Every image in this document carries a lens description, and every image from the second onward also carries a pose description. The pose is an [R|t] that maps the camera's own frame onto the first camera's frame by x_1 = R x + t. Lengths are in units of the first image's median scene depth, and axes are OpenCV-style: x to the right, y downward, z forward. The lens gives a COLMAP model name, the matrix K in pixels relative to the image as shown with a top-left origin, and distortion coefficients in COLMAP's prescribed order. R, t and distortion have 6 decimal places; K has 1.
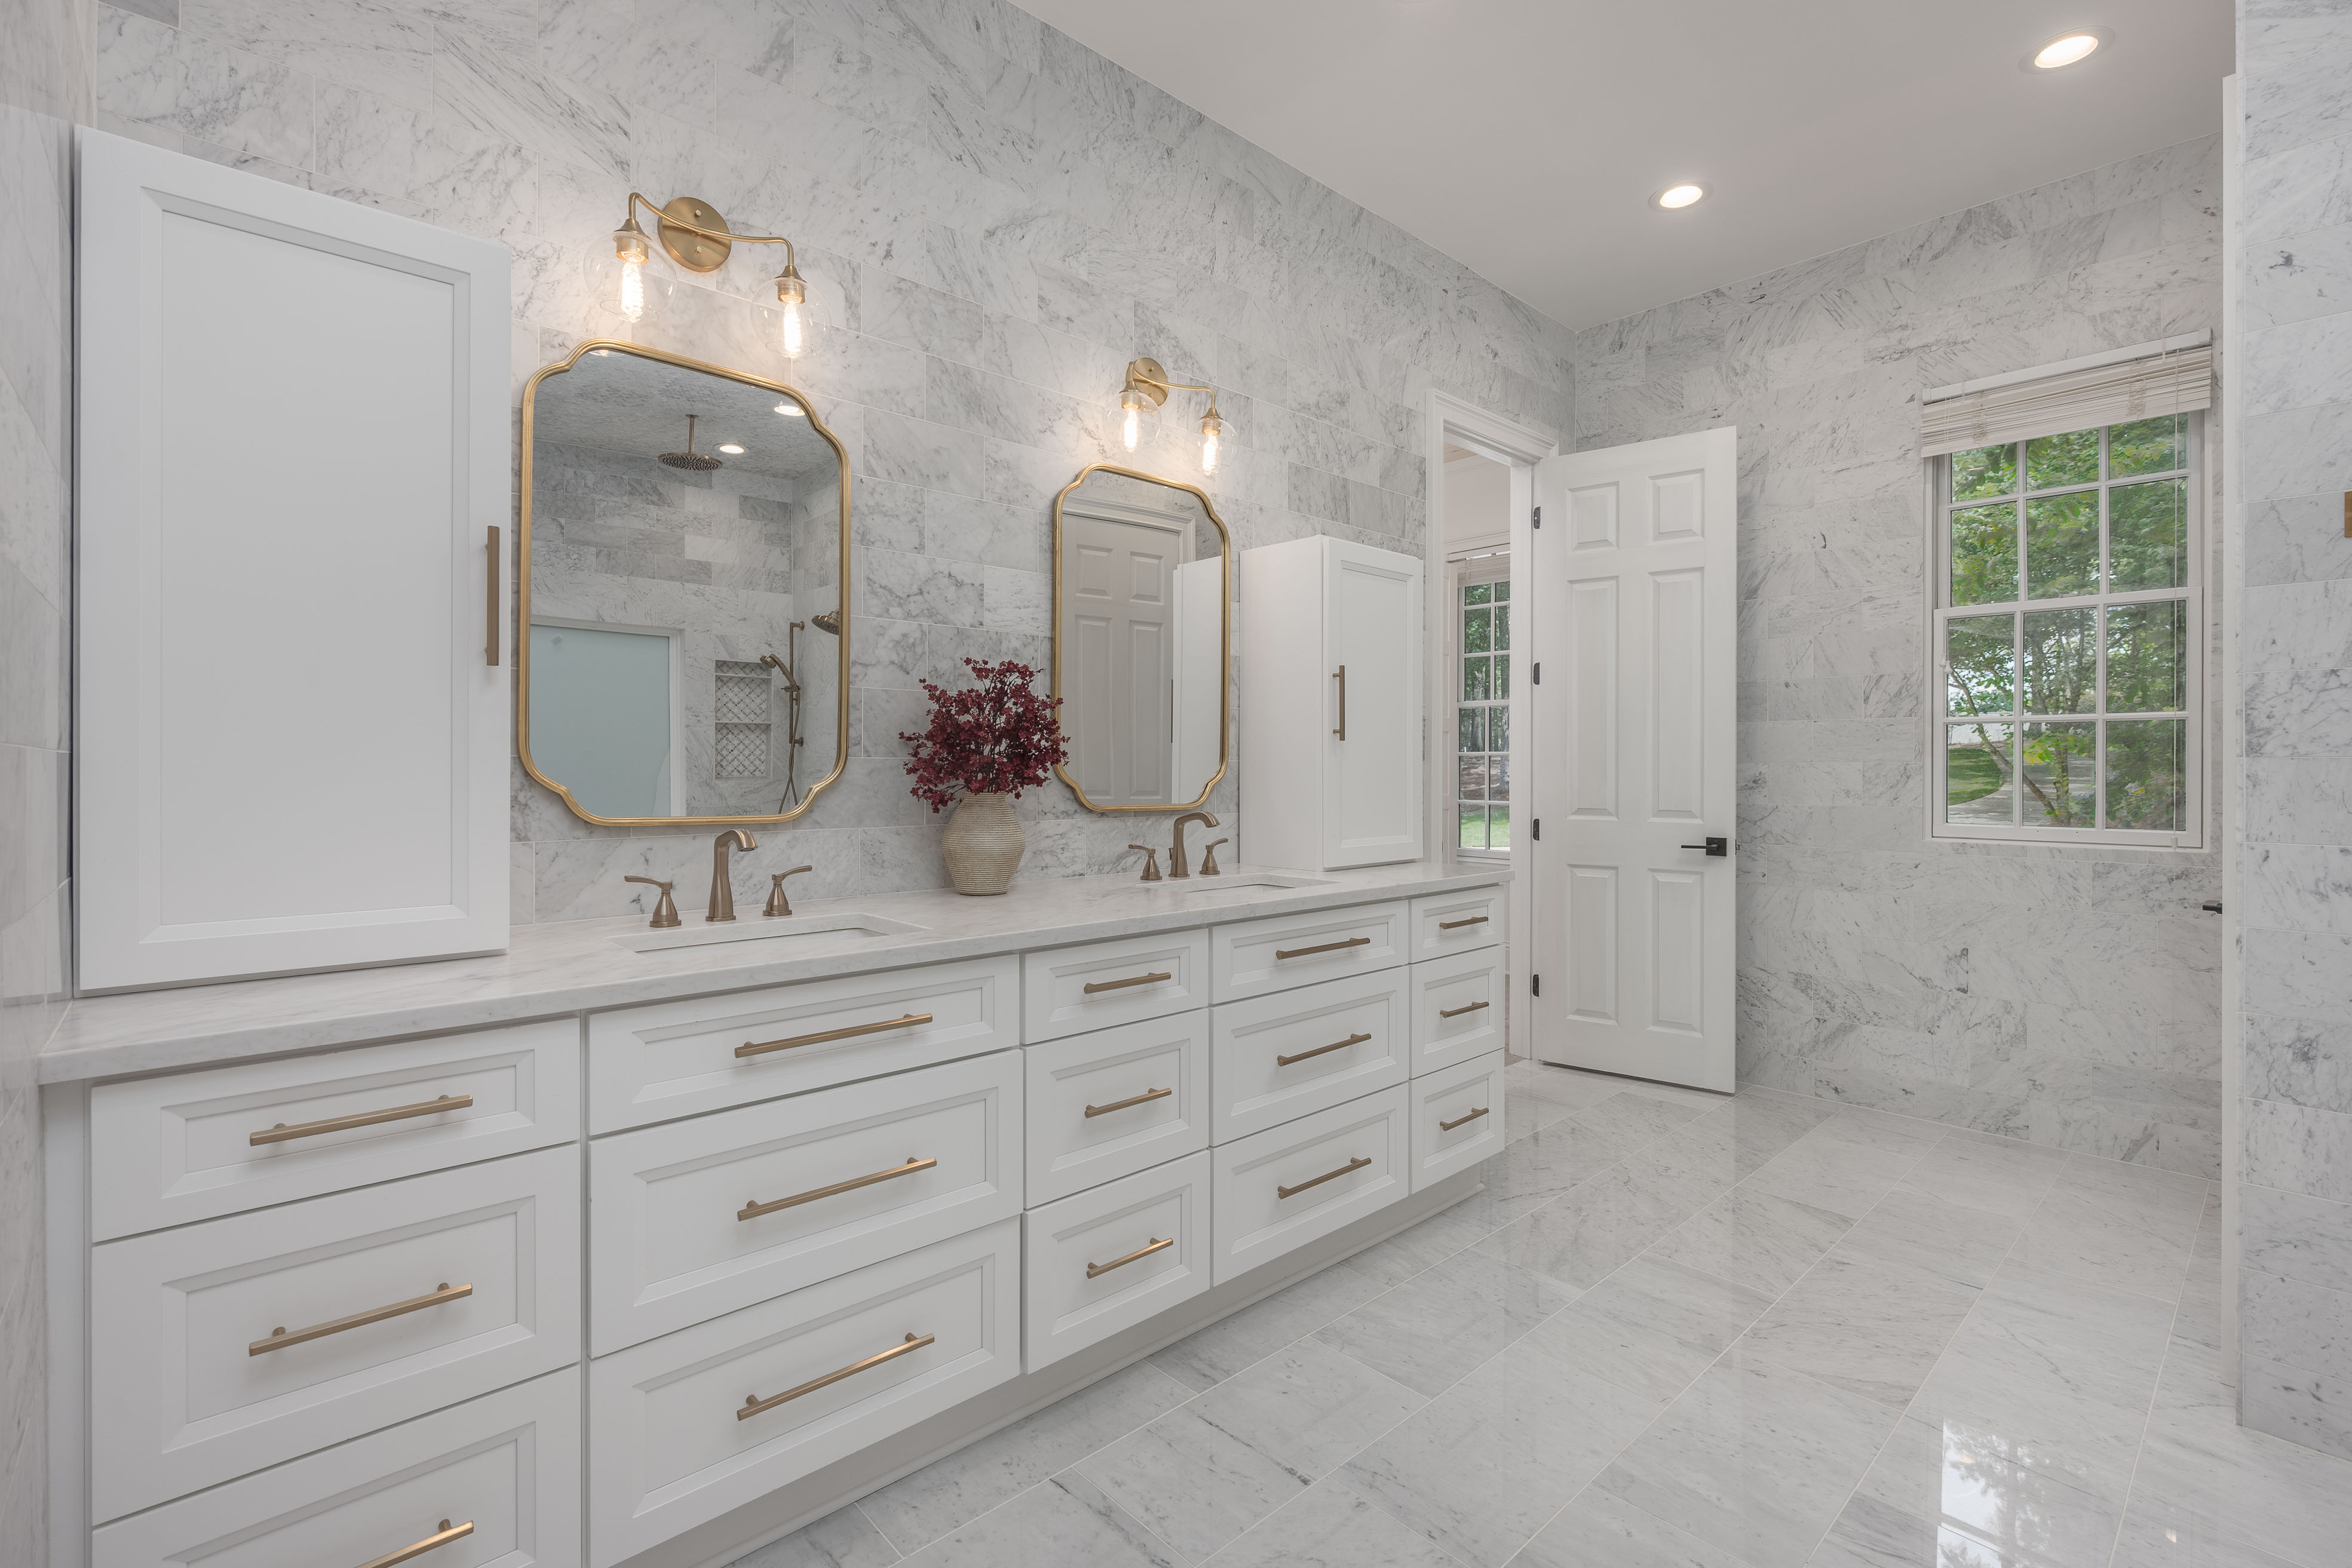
lens RADIAL K [[1057.6, 0, 1178.1], [0, 1057.6, 772.2], [0, 0, 1]] dist [-0.001668, -0.000142]
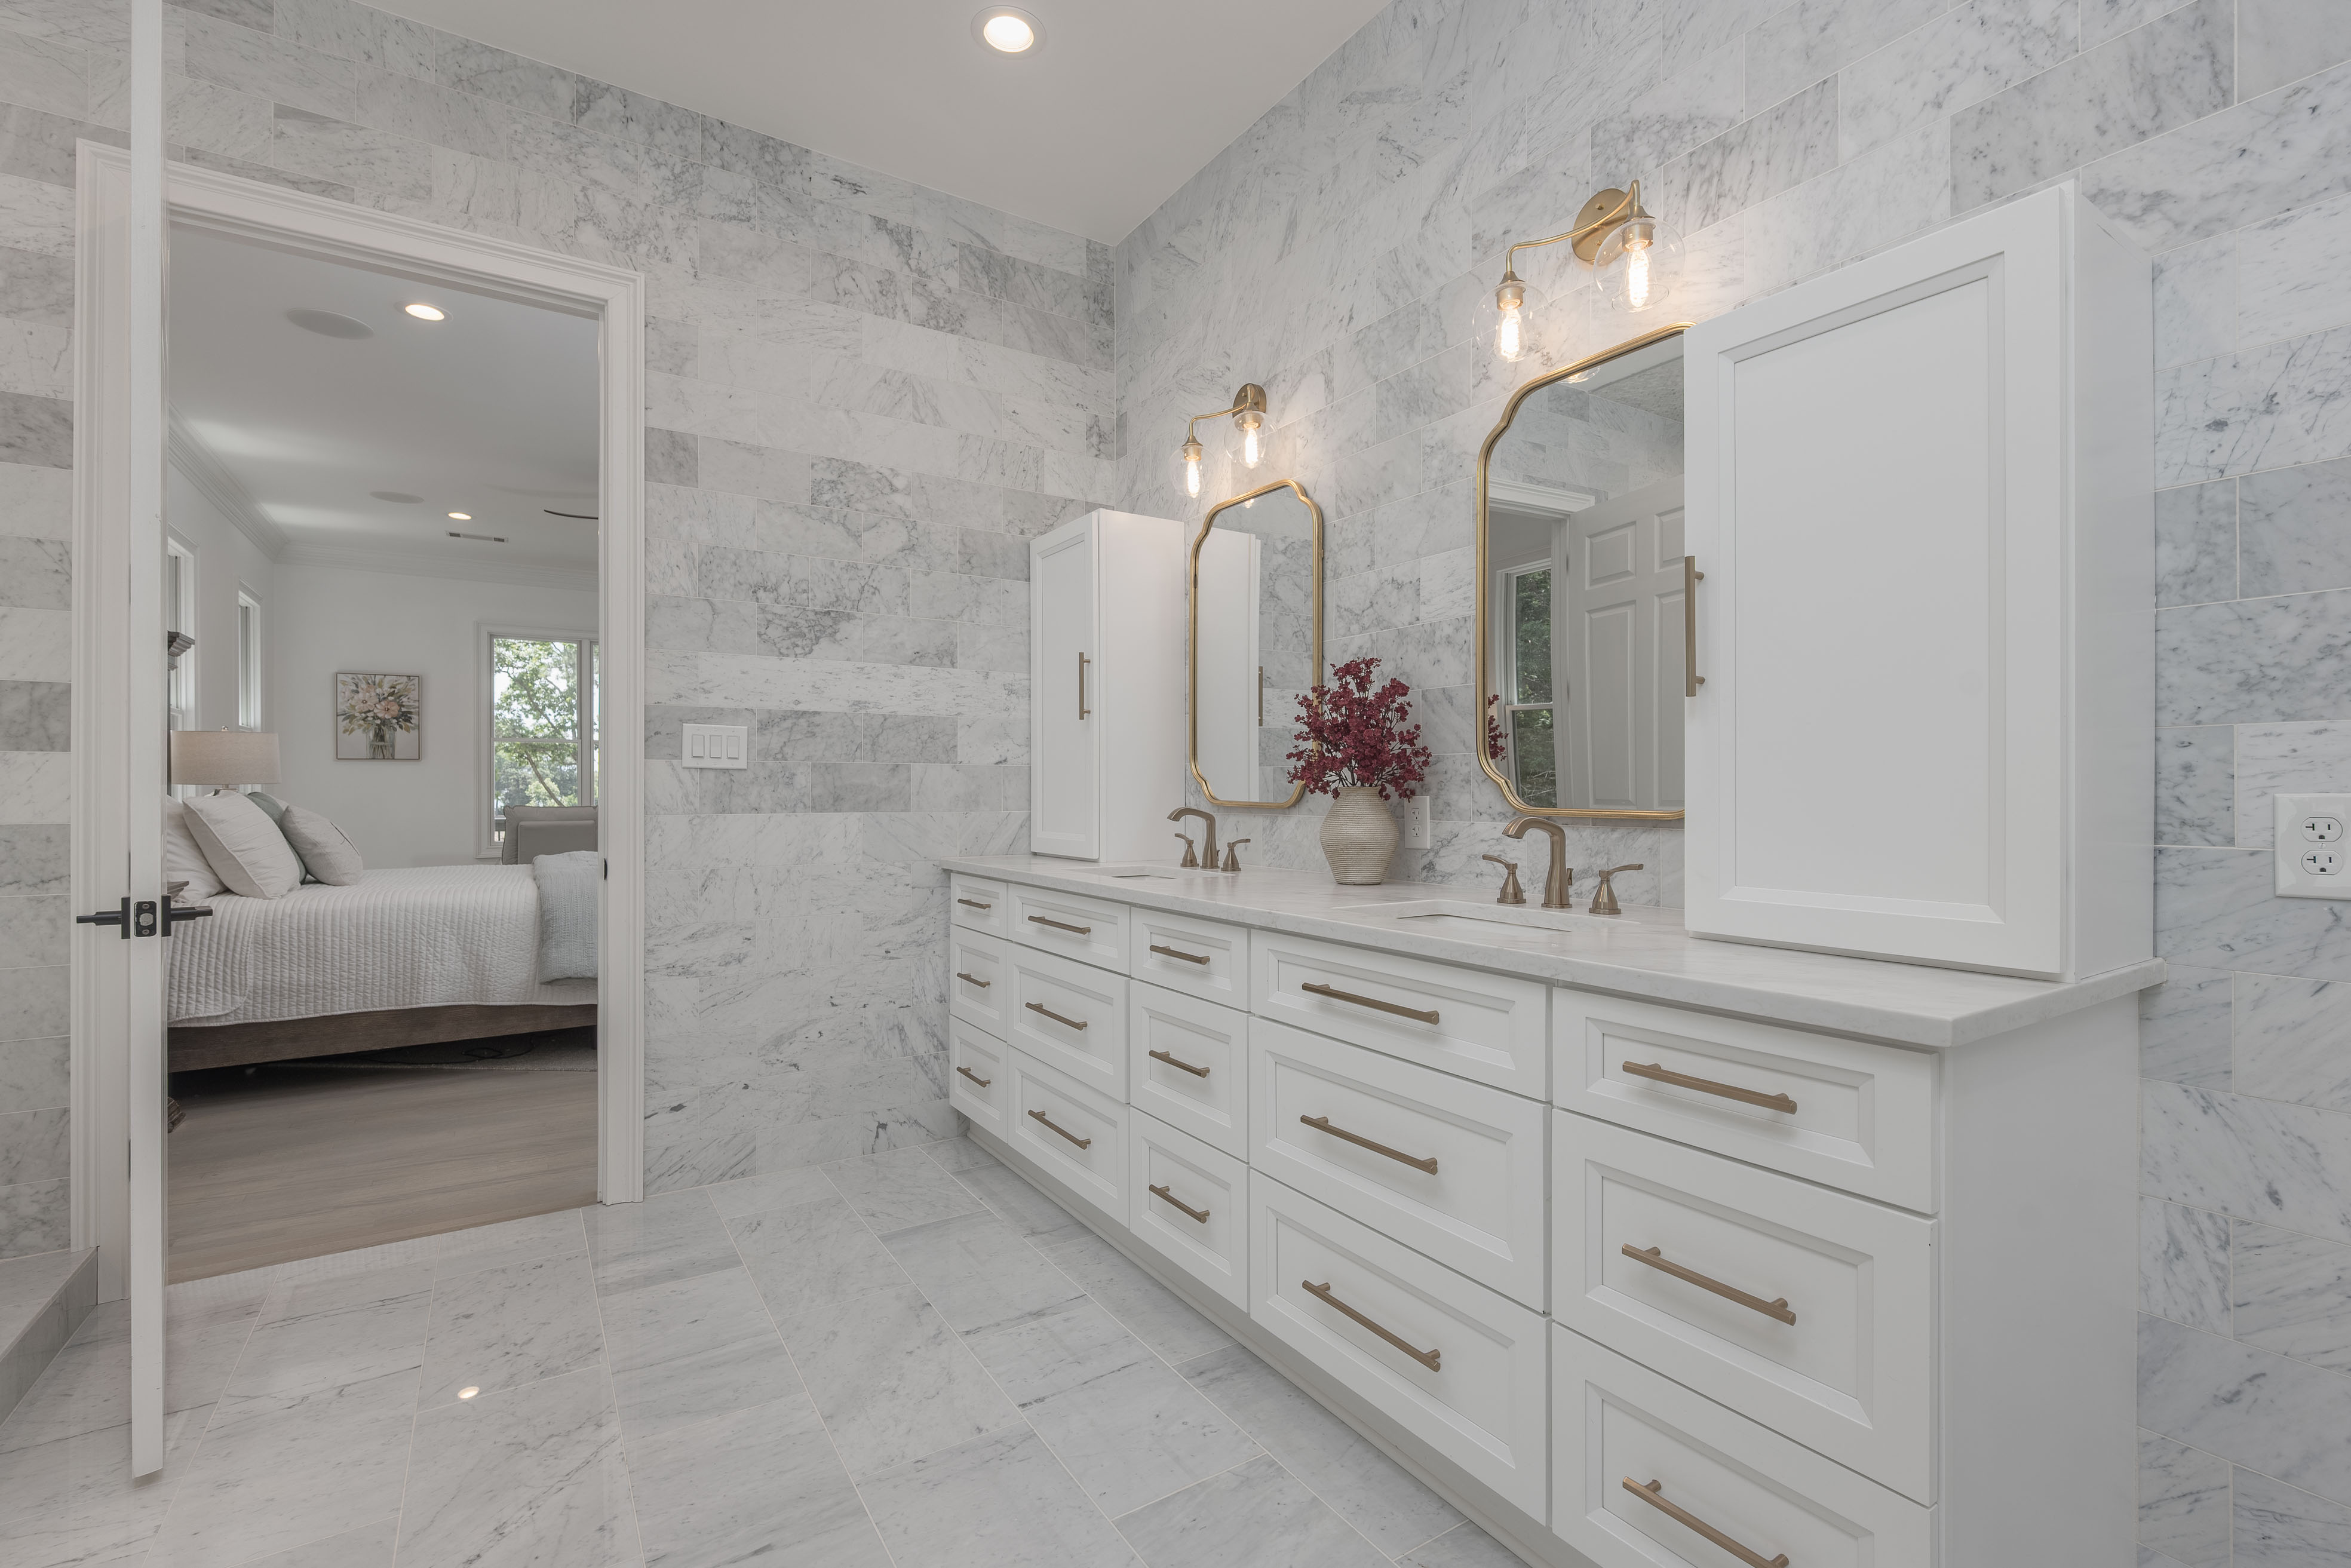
lens RADIAL K [[1049.8, 0, 1175.5], [0, 1049.8, 784.0], [0, 0, 1]] dist [0.001417, -0.000077]
pose [[-0.175828, -0.001782, -0.984419, 0.869252], [-0.000502, 0.999998, -0.001720, 0.017664], [0.984421, 0.000192, -0.175829, 0.998090]]
